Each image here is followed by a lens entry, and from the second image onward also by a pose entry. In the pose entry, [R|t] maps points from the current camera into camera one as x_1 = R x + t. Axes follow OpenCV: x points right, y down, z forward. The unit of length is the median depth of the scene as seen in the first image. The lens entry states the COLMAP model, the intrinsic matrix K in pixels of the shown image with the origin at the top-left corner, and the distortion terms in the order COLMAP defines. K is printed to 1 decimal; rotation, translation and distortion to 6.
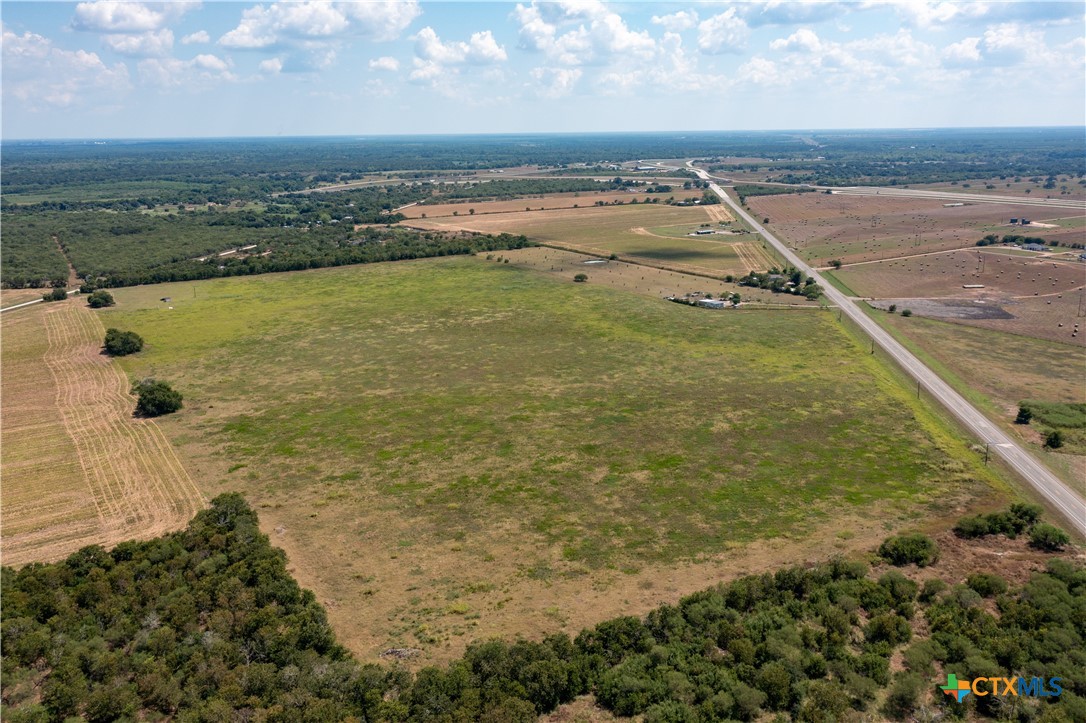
lens RADIAL K [[846.7, 0, 551.3], [0, 846.7, 387.8], [0, 0, 1]] dist [0.000712, 0.001892]
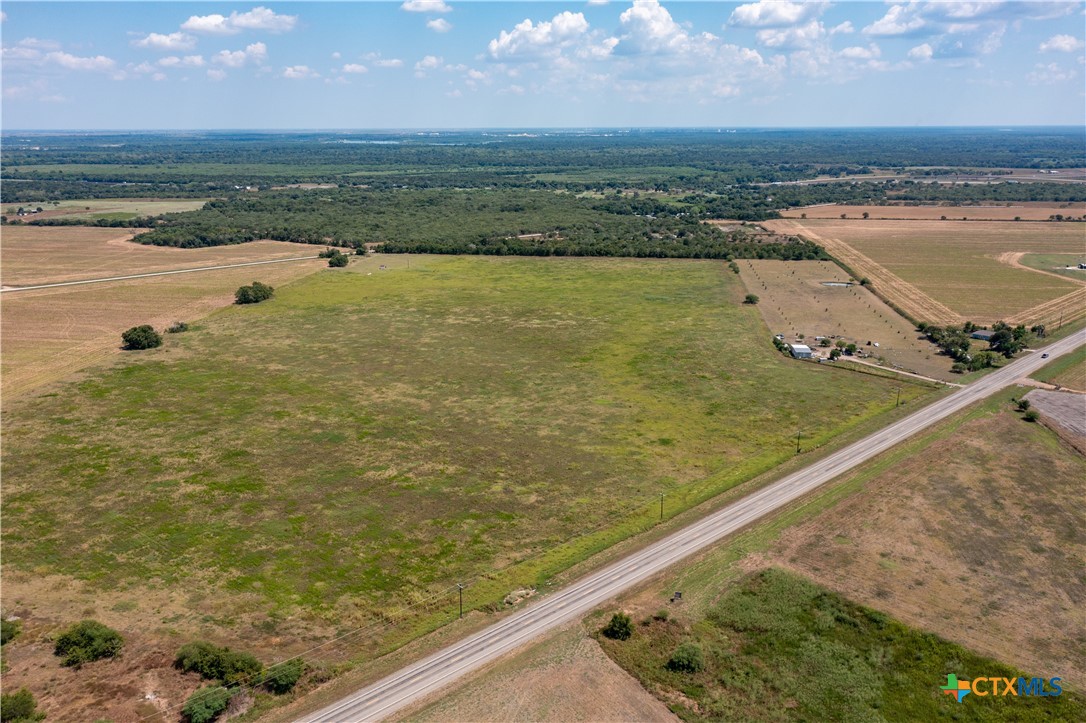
lens RADIAL K [[868.7, 0, 545.6], [0, 868.7, 376.4], [0, 0, 1]] dist [-0.002103, 0.010079]
pose [[0.754438, 0.190719, -0.628052, 0.680527], [-0.196033, 0.978654, 0.061704, -0.107436], [0.626414, 0.076567, 0.775721, 0.341299]]
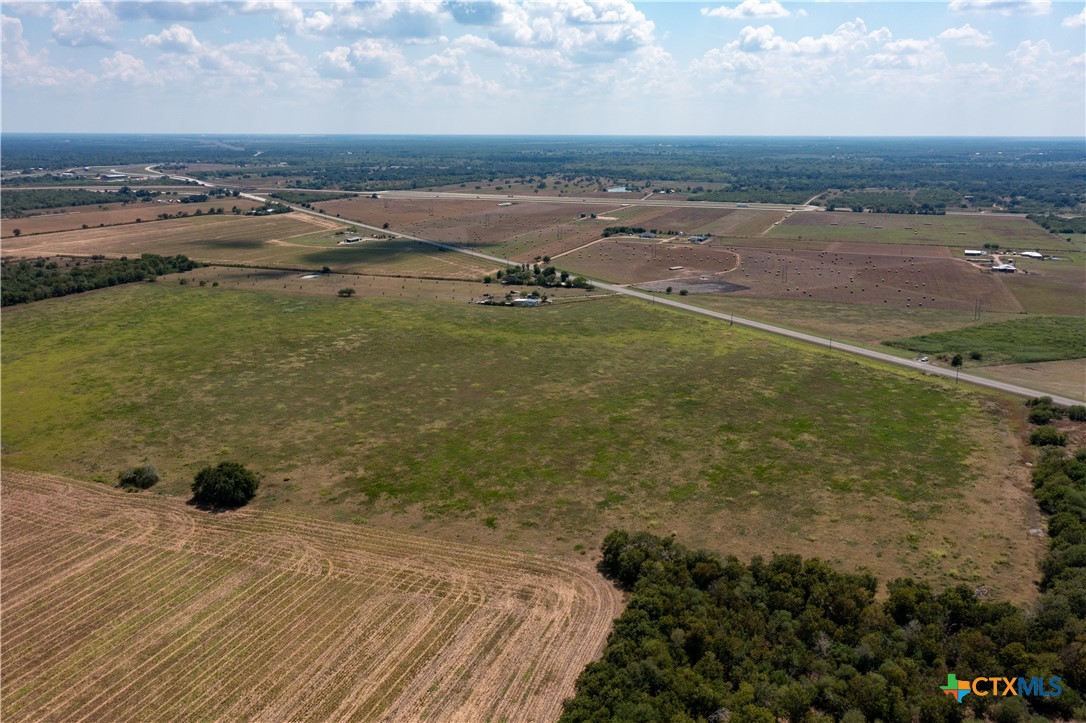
lens RADIAL K [[889.3, 0, 544.4], [0, 889.3, 375.7], [0, 0, 1]] dist [0.000745, 0.007082]
pose [[0.789487, -0.147976, 0.595662, -0.604635], [0.166455, 0.985751, 0.024266, -0.045740], [-0.590765, 0.079993, 0.802868, 0.170458]]
